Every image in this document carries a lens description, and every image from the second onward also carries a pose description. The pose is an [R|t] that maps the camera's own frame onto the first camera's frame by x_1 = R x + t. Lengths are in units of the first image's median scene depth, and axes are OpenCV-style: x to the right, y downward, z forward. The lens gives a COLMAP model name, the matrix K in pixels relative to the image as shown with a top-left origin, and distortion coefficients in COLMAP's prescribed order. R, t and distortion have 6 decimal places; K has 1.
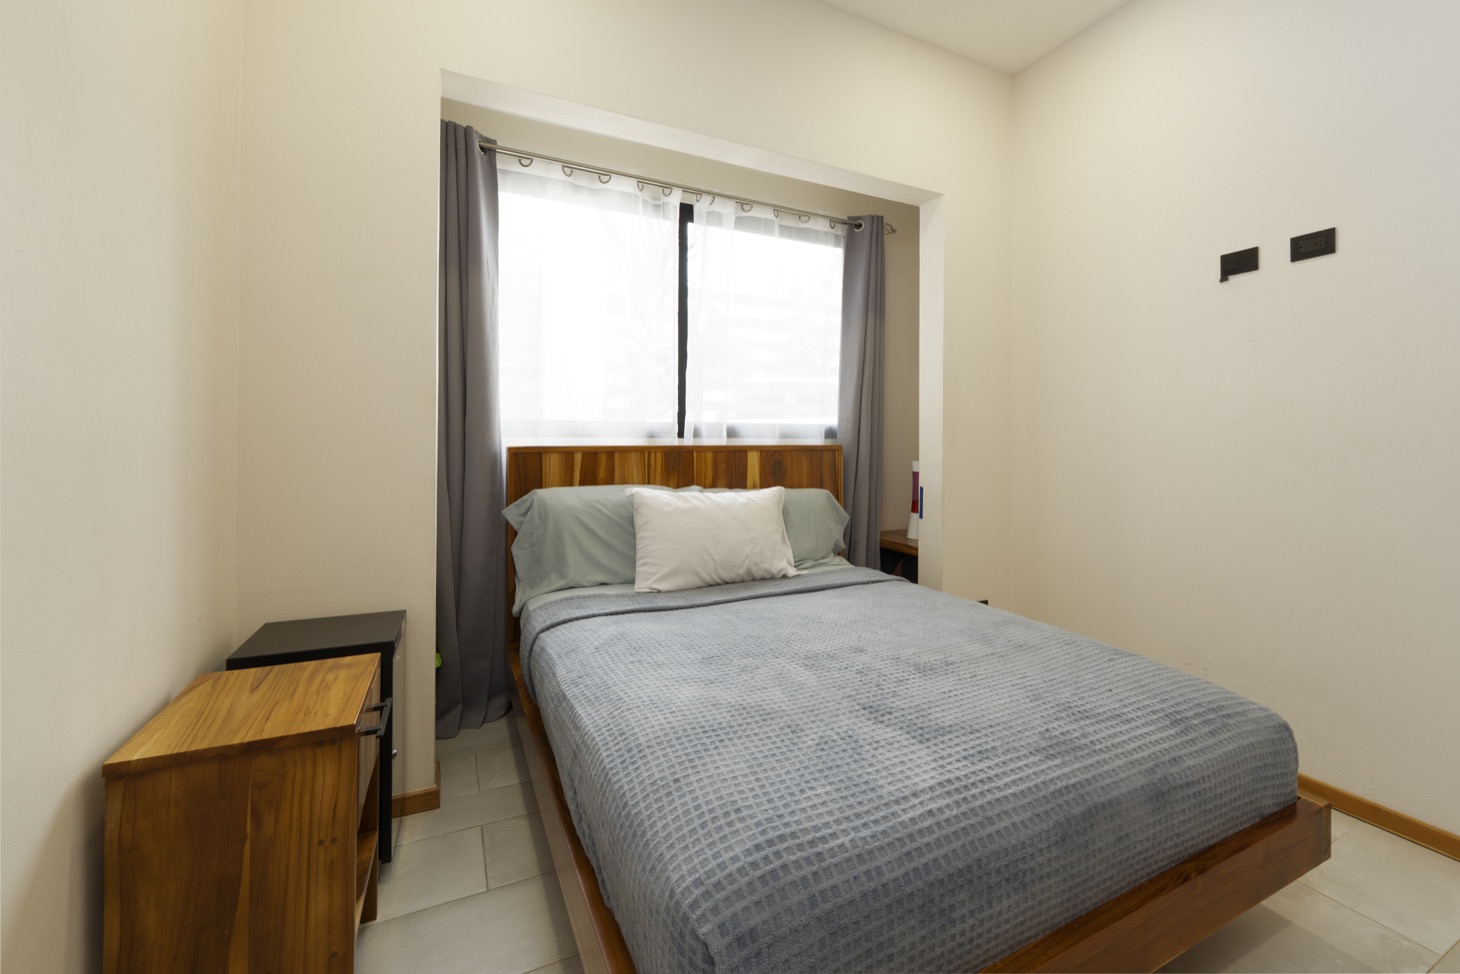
lens RADIAL K [[603.6, 0, 725.9], [0, 603.6, 478.7], [0, 0, 1]] dist [-0.000248, 0.000018]
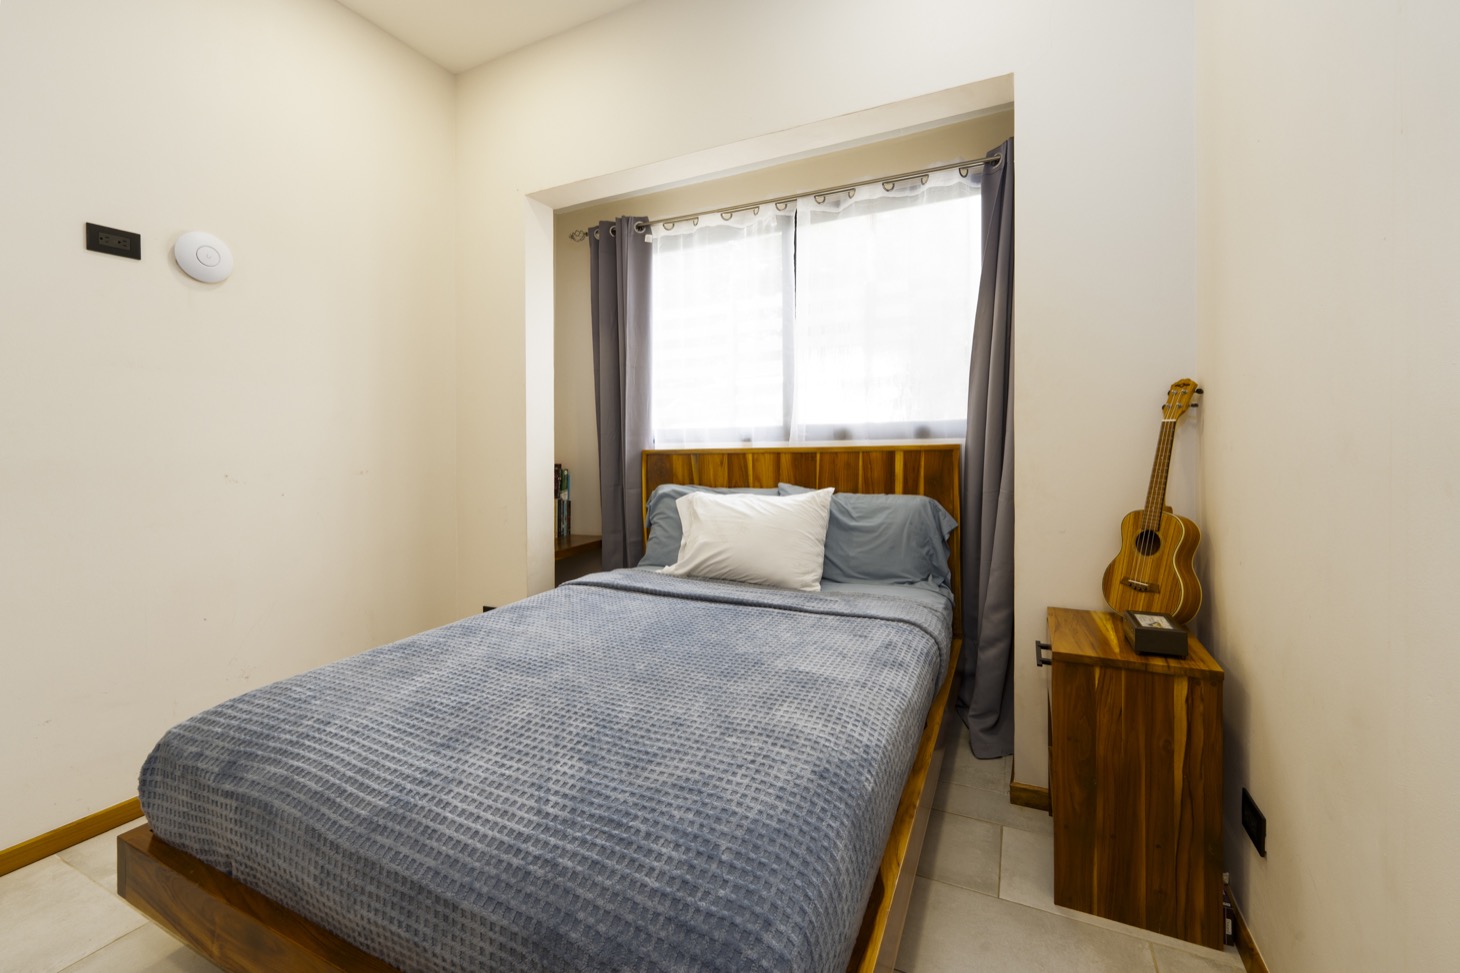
lens RADIAL K [[577.3, 0, 730.6], [0, 577.3, 458.1], [0, 0, 1]] dist [0.001898, 0.000161]
pose [[0.649120, 0.004807, -0.760671, 0.629005], [-0.031513, 0.999292, -0.020577, -0.016279], [0.760033, 0.037328, 0.648812, 0.309094]]
